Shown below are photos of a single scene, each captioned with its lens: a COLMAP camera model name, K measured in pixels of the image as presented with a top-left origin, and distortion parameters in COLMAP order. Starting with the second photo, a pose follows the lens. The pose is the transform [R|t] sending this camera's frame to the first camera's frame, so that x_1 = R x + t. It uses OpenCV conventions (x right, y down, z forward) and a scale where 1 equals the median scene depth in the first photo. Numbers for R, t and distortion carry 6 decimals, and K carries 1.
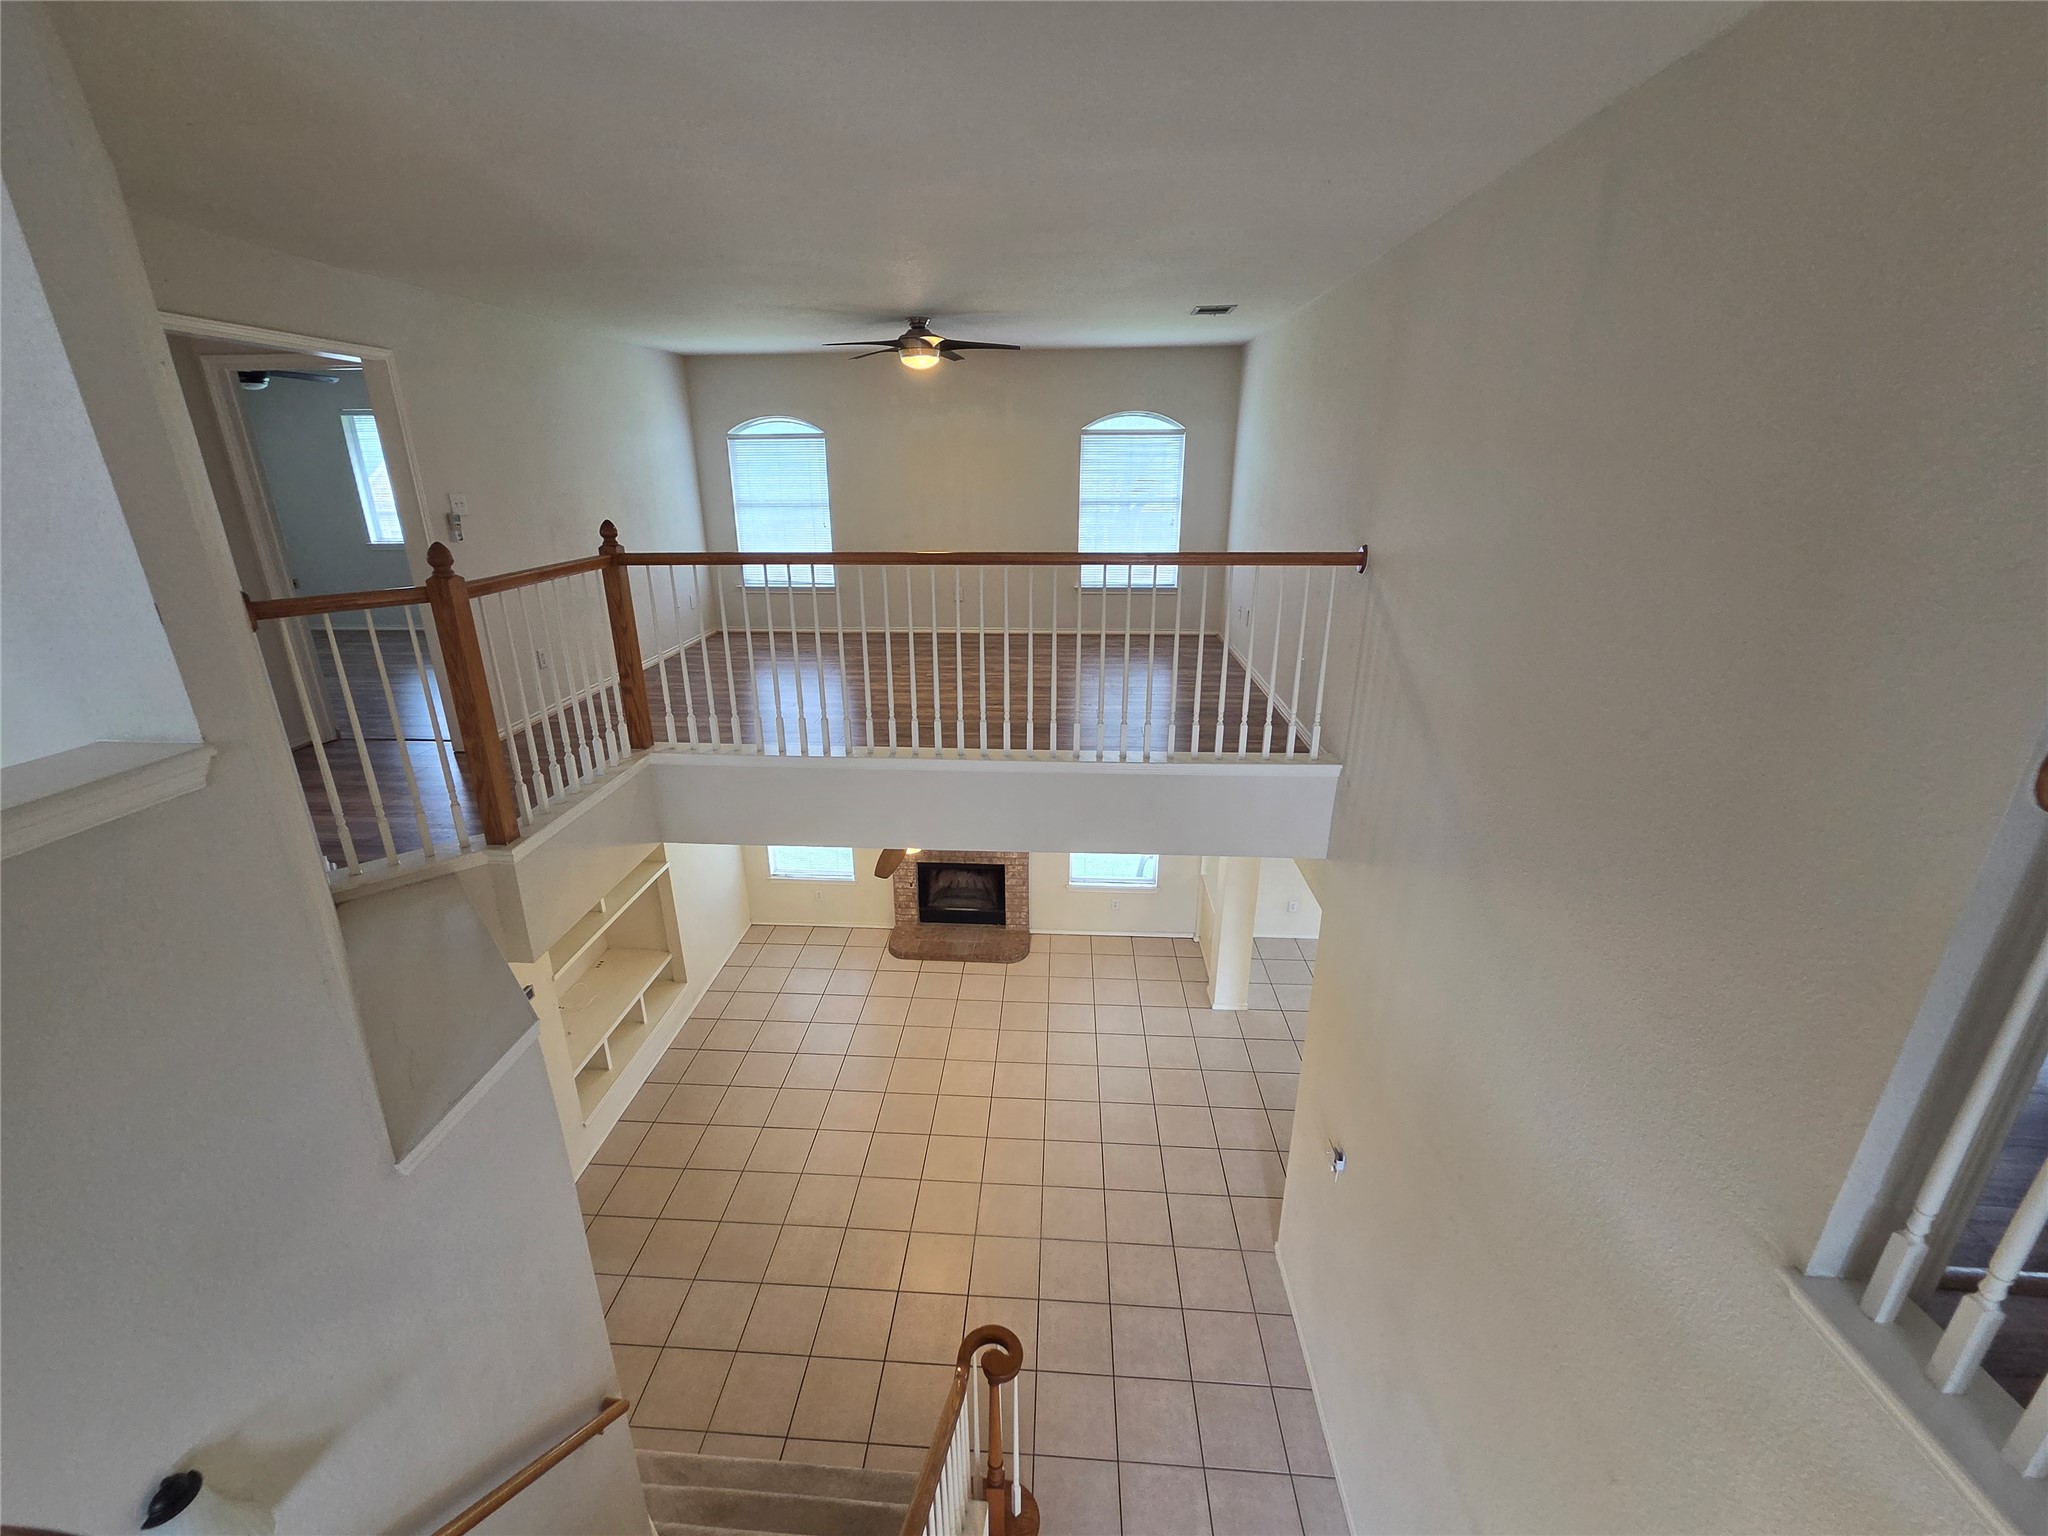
lens RADIAL K [[846.6, 0, 987.1], [0, 846.6, 760.1], [0, 0, 1]] dist [0.001021, 0.000866]
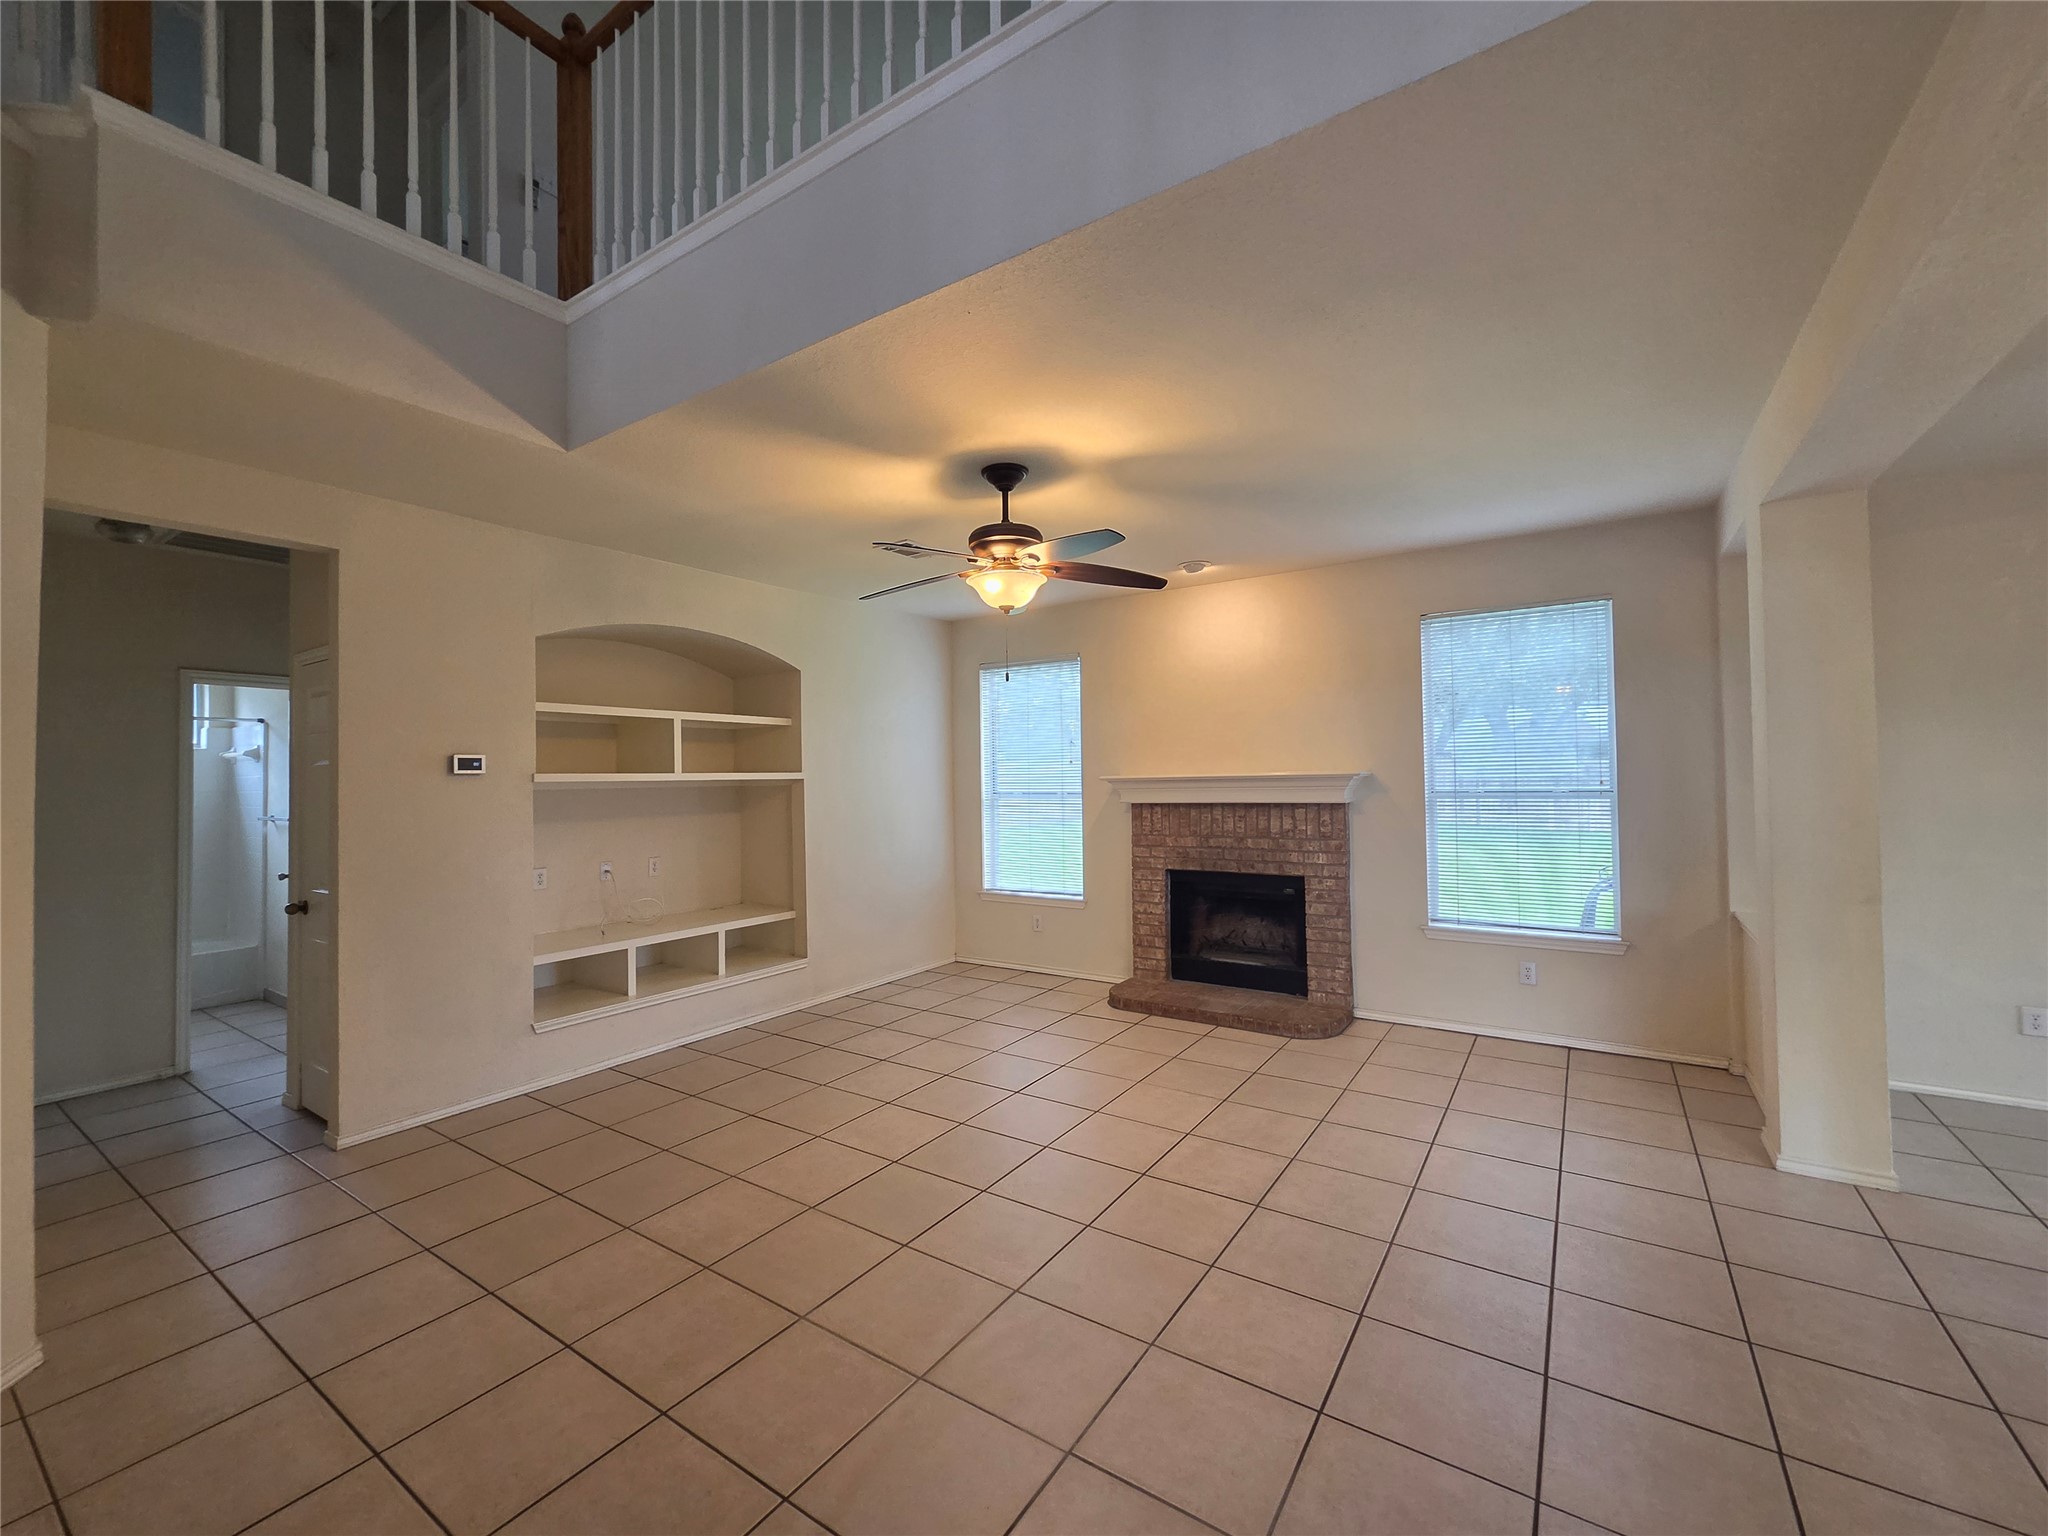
lens RADIAL K [[846.6, 0, 1007.9], [0, 846.6, 766.2], [0, 0, 1]] dist [0.001021, 0.000866]
pose [[0.866975, -0.007144, -0.498300, 0.134735], [-0.162981, 0.940849, -0.297054, 0.258017], [0.470947, 0.338752, 0.814528, 0.386395]]
